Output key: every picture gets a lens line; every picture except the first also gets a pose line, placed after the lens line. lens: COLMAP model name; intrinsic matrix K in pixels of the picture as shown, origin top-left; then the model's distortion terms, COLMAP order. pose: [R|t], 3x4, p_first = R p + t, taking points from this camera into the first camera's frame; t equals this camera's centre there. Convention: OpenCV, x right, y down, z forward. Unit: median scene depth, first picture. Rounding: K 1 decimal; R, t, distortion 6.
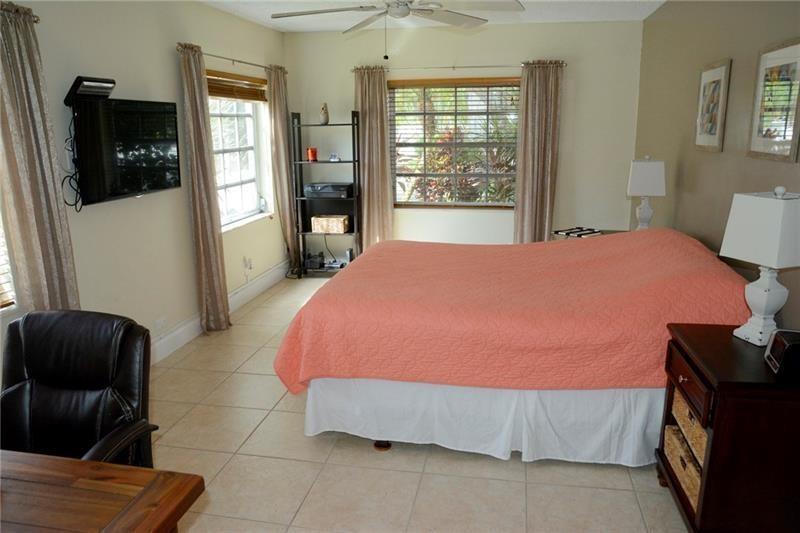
lens RADIAL K [[597.7, 0, 400.9], [0, 597.7, 267.7], [0, 0, 1]] dist [-0.096057, 0.071838]
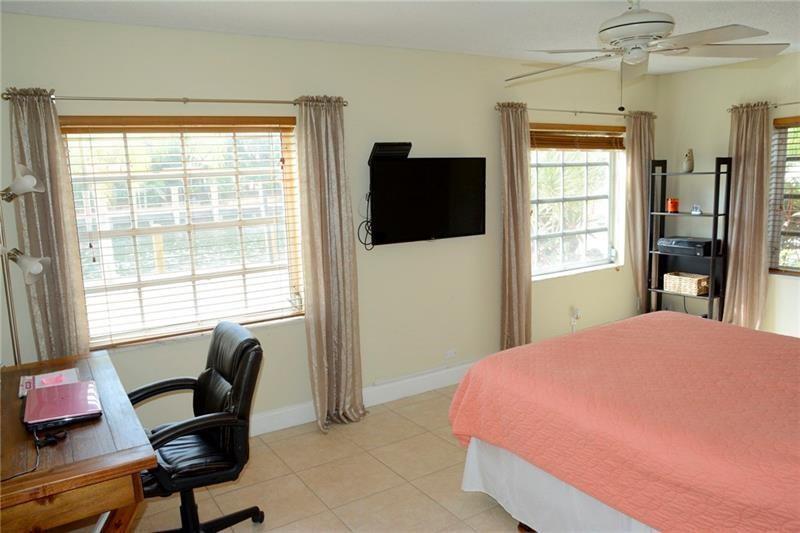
lens RADIAL K [[597.7, 0, 401.7], [0, 597.7, 272.9], [0, 0, 1]] dist [-0.096057, 0.071838]
pose [[0.688049, 0.106569, -0.717797, 0.225151], [-0.143241, 0.989641, 0.009624, -0.038114], [0.711387, 0.096196, 0.696186, 0.092251]]
